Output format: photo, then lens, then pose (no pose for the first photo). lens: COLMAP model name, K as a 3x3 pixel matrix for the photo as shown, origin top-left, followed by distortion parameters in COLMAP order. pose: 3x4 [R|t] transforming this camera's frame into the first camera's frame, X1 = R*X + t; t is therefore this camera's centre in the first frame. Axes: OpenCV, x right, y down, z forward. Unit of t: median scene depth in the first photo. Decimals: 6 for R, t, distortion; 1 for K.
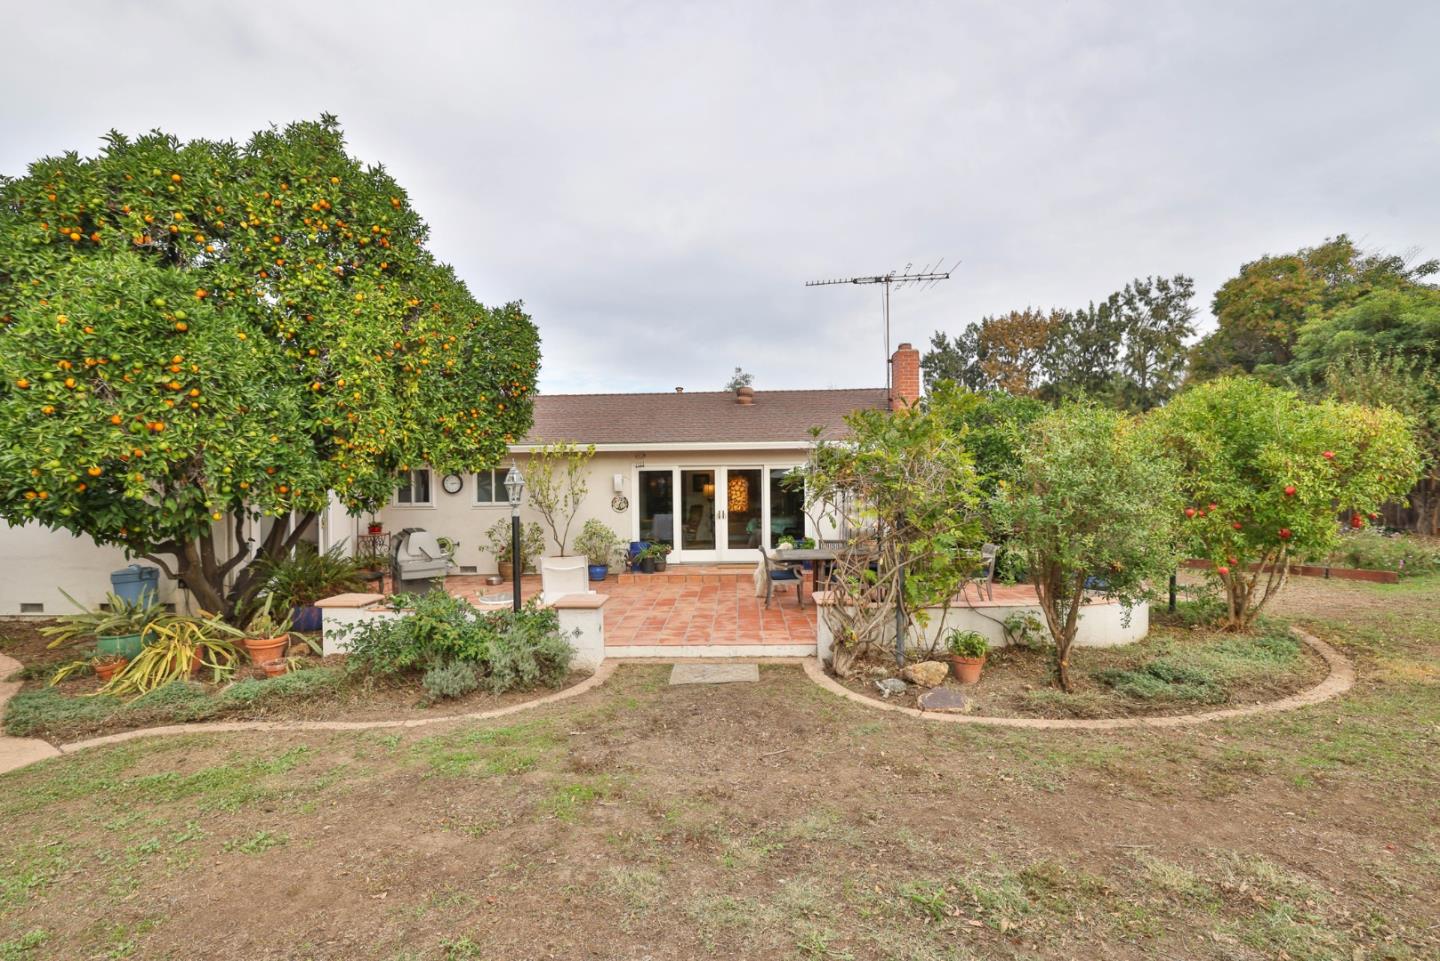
lens RADIAL K [[662.7, 0, 713.6], [0, 662.7, 480.4], [0, 0, 1]] dist [-0.053093, 0.022937]
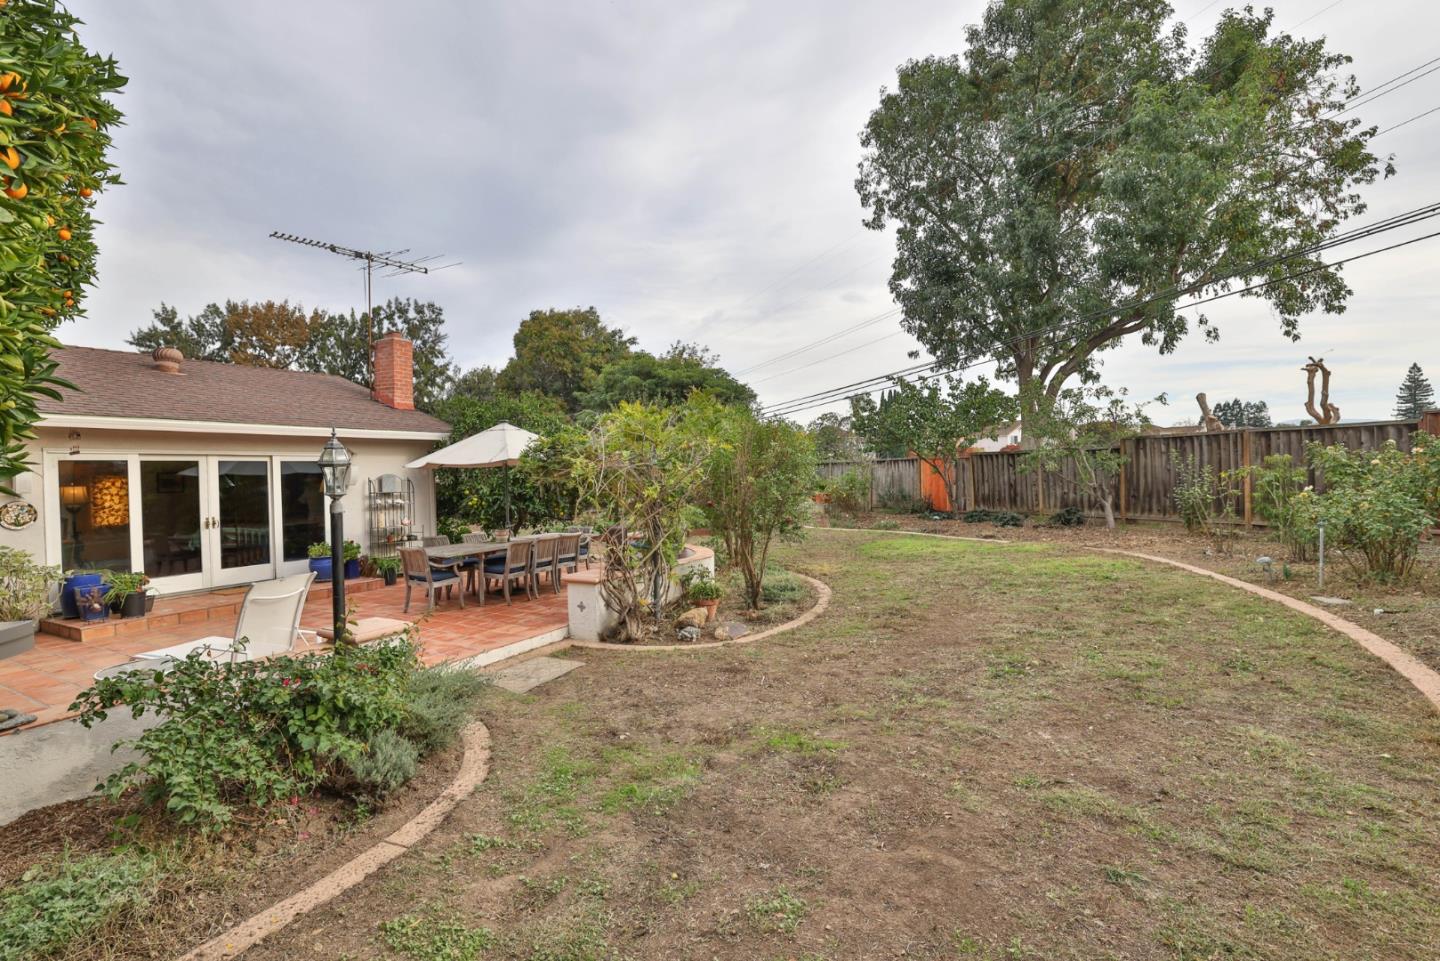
lens RADIAL K [[662.7, 0, 713.6], [0, 662.7, 480.4], [0, 0, 1]] dist [-0.053093, 0.022937]
pose [[0.449534, -0.007587, 0.893231, -0.087903], [0.016700, 0.999861, 0.000088, 0.003427], [-0.893107, 0.014878, 0.449598, 0.044407]]
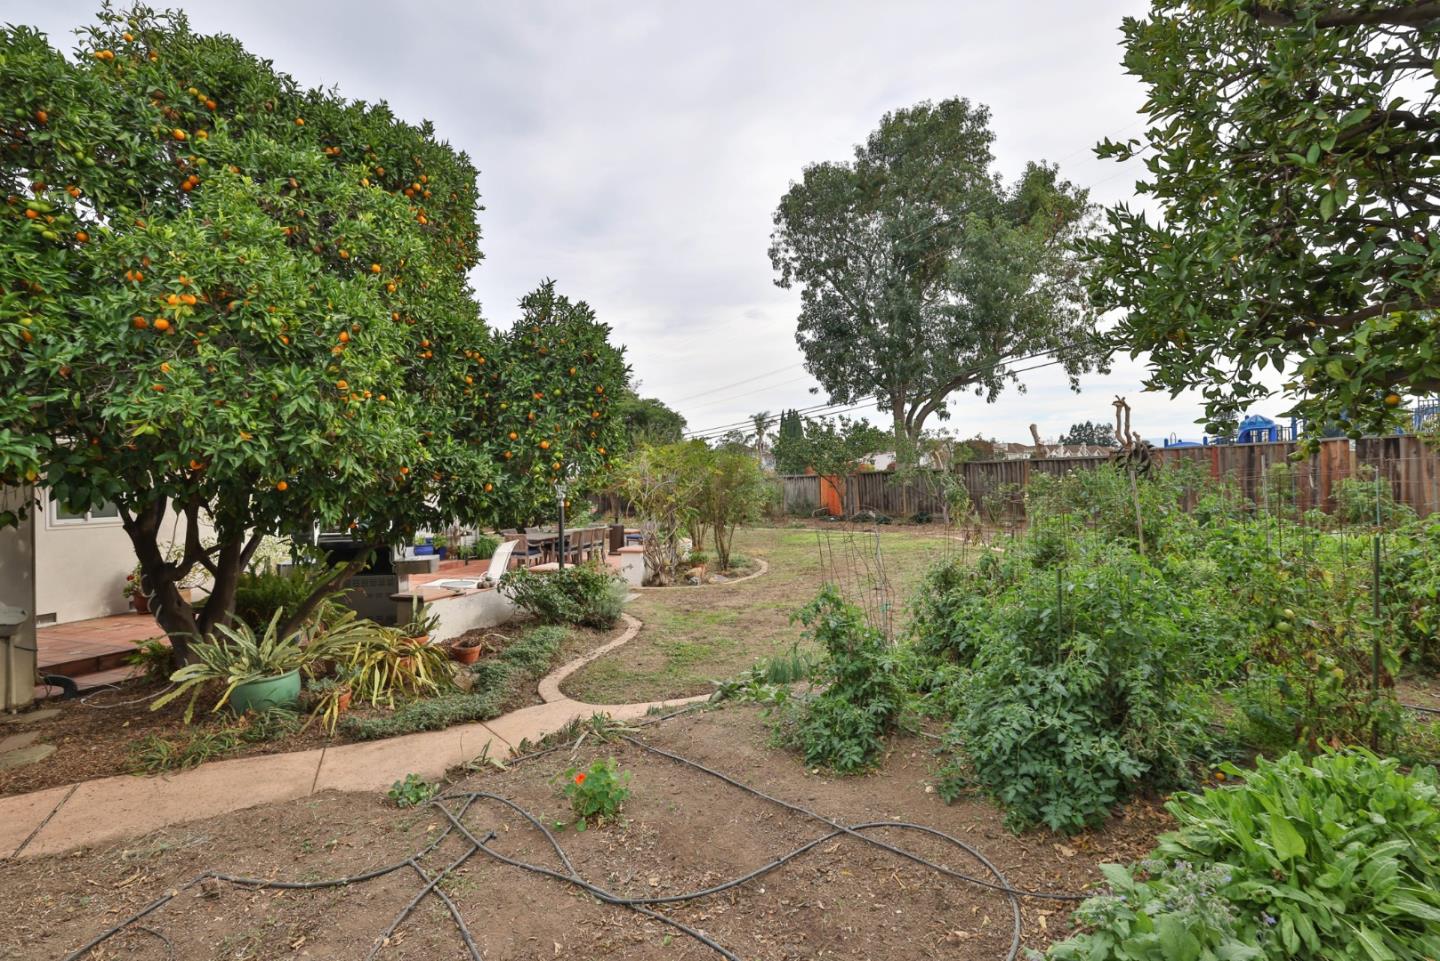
lens RADIAL K [[662.7, 0, 713.6], [0, 662.7, 480.4], [0, 0, 1]] dist [-0.053093, 0.022937]
pose [[0.310163, 0.011226, 0.950617, -0.192041], [0.015839, 0.999730, -0.016974, 0.003552], [-0.950552, 0.020322, 0.309901, 0.030741]]
